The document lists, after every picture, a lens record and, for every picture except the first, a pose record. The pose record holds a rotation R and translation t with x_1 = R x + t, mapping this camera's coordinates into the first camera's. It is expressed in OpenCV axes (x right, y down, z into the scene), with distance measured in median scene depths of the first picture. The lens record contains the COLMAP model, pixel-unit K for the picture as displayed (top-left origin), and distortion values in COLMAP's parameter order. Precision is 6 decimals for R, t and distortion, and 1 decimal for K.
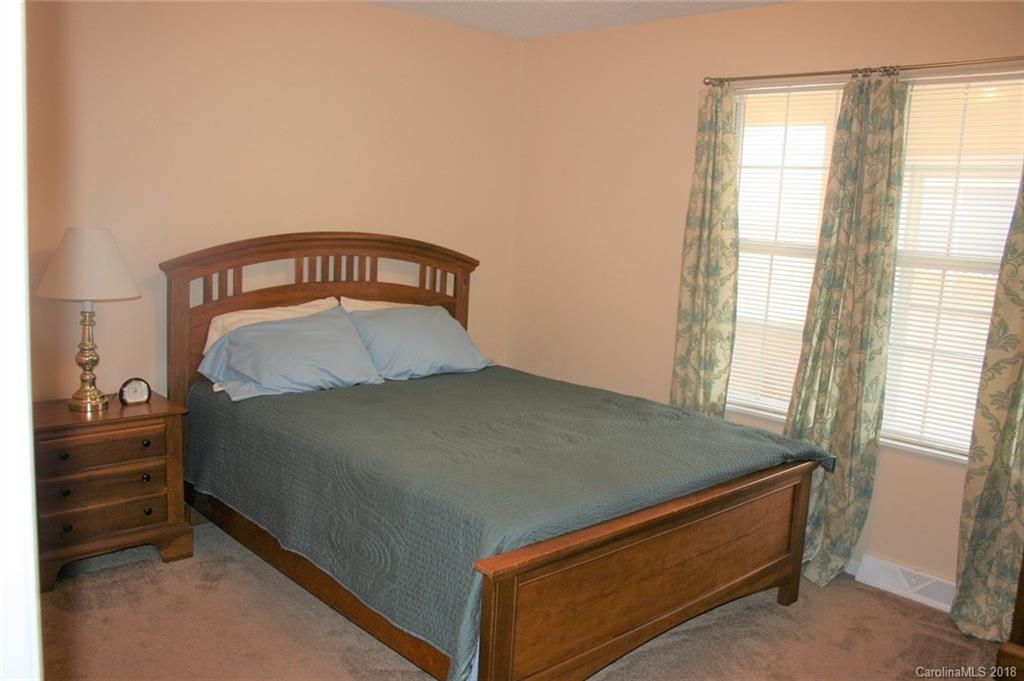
lens RADIAL K [[867.2, 0, 501.9], [0, 867.2, 343.8], [0, 0, 1]] dist [-0.126208, 0.098455]
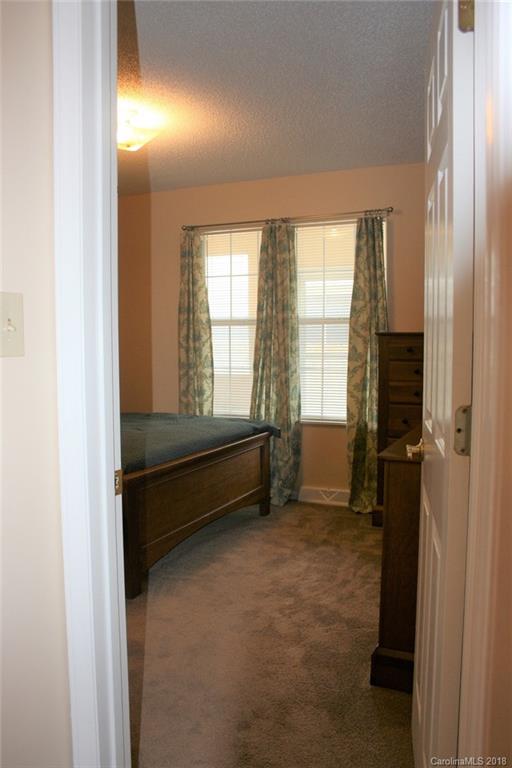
lens RADIAL K [[650.4, 0, 259.2], [0, 650.4, 382.2], [0, 0, 1]] dist [-0.126208, 0.098455]
pose [[0.921701, -0.082076, 0.379118, -0.154184], [0.110612, 0.992392, -0.054072, 0.096883], [-0.371795, 0.091773, 0.923767, -0.252683]]
